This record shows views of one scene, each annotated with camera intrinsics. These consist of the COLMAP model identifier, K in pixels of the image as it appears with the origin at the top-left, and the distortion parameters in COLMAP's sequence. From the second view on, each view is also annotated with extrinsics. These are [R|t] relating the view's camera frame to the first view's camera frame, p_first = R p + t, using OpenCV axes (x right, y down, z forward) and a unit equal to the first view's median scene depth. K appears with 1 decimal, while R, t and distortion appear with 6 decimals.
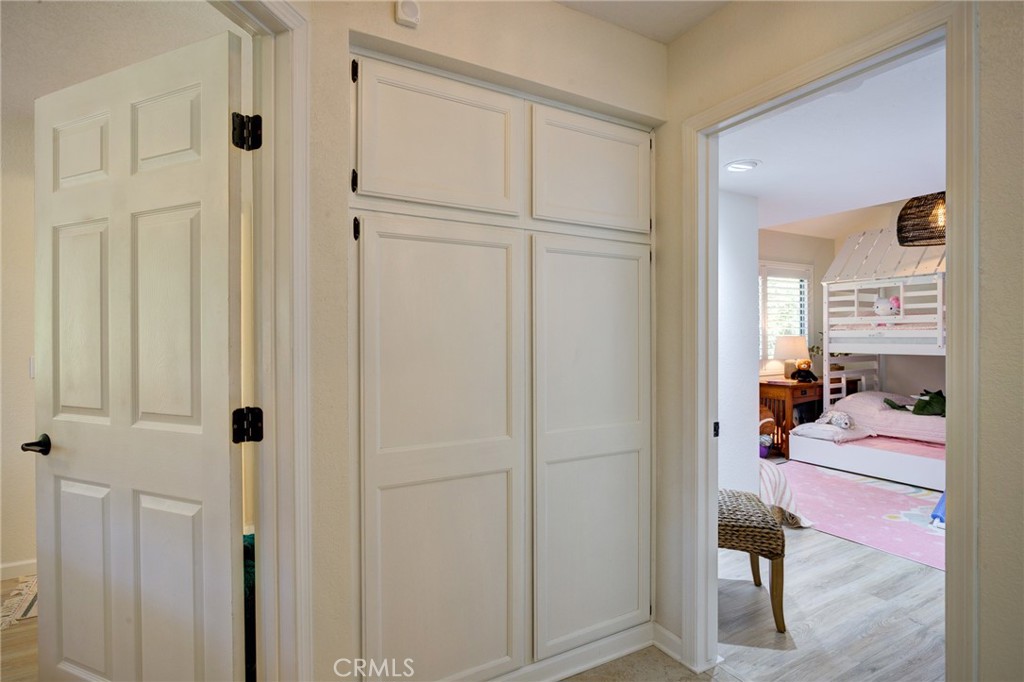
lens RADIAL K [[530.7, 0, 512.0], [0, 530.7, 341.0], [0, 0, 1]] dist [0.001342, 0.002487]
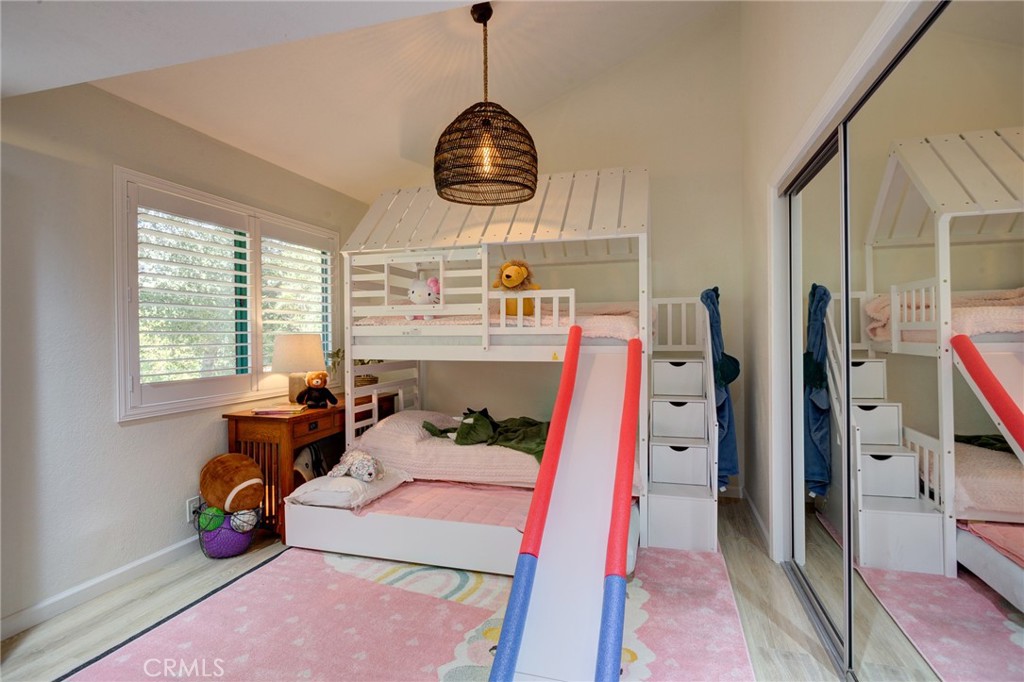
lens RADIAL K [[530.7, 0, 512.0], [0, 530.7, 341.0], [0, 0, 1]] dist [0.001342, 0.002487]
pose [[0.726988, -0.004942, 0.686633, 0.296014], [0.007164, 0.999974, -0.000388, 0.000783], [-0.686613, 0.005201, 0.727004, 0.395885]]
